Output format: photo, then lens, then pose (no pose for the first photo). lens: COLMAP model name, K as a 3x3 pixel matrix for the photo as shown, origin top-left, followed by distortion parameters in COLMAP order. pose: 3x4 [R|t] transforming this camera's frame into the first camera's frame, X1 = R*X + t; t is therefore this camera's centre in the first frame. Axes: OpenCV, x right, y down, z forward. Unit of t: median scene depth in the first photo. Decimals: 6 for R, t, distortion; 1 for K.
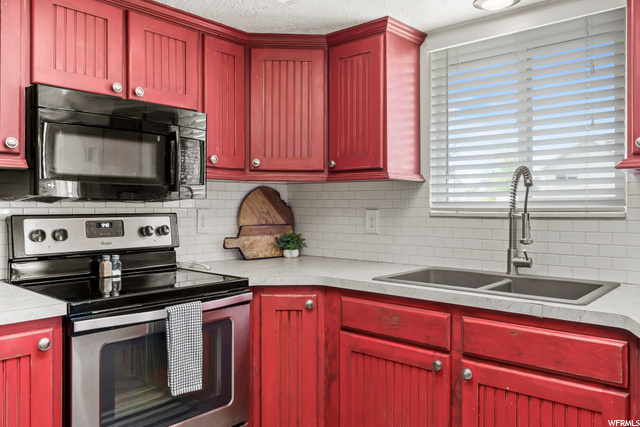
lens RADIAL K [[505.9, 0, 318.6], [0, 505.9, 203.9], [0, 0, 1]] dist [-0.002977, -0.001156]
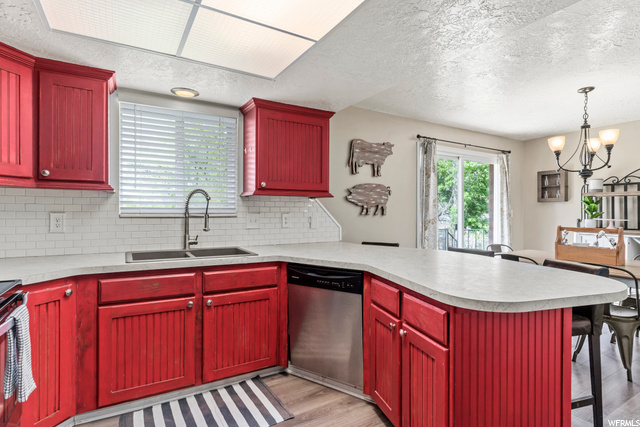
lens RADIAL K [[334.7, 0, 320.0], [0, 334.7, 213.5], [0, 0, 1]] dist [-0.001778, -0.000265]
pose [[0.308194, -0.005159, 0.951310, -0.540547], [-0.011956, 0.999885, 0.009296, -0.002217], [-0.951248, -0.014239, 0.308097, 0.184053]]
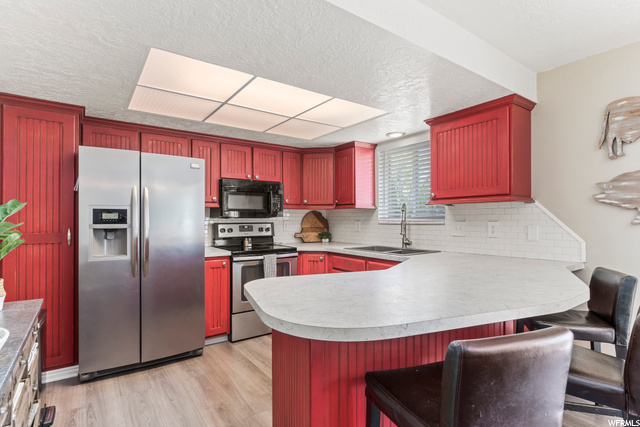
lens RADIAL K [[328.2, 0, 318.4], [0, 328.2, 216.0], [0, 0, 1]] dist [-0.000642, 0.000610]
pose [[0.973566, -0.005617, -0.228336, 0.317294], [0.004543, 0.999976, -0.005227, -0.004863], [0.228360, 0.004052, 0.973568, -0.549416]]
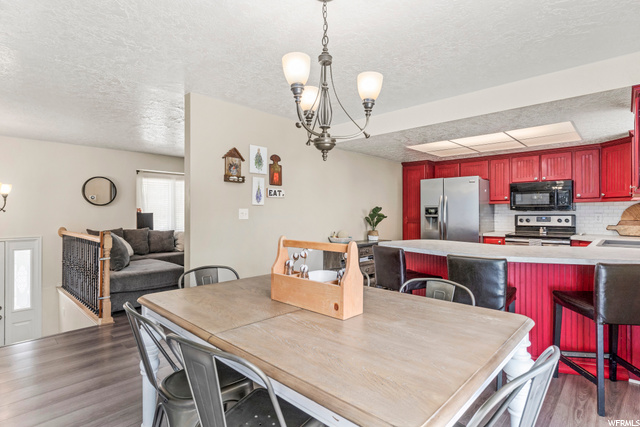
lens RADIAL K [[328.2, 0, 318.4], [0, 328.2, 216.0], [0, 0, 1]] dist [-0.000642, 0.000610]
pose [[-0.039748, 0.008347, -0.999175, 1.660900], [0.008923, 0.999928, 0.007999, -0.002465], [0.999170, -0.008597, -0.039820, -0.362065]]
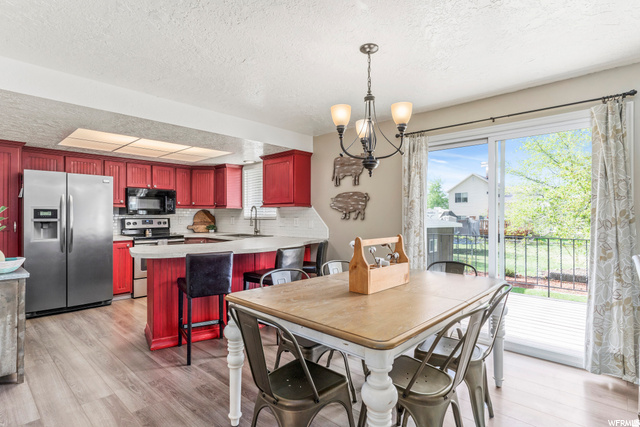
lens RADIAL K [[328.2, 0, 318.4], [0, 328.2, 216.0], [0, 0, 1]] dist [-0.000642, 0.000610]
pose [[0.999455, 0.000883, -0.033012, 0.852509], [-0.000666, 0.999978, 0.006590, -0.012578], [0.033017, -0.006564, 0.999433, -1.280257]]
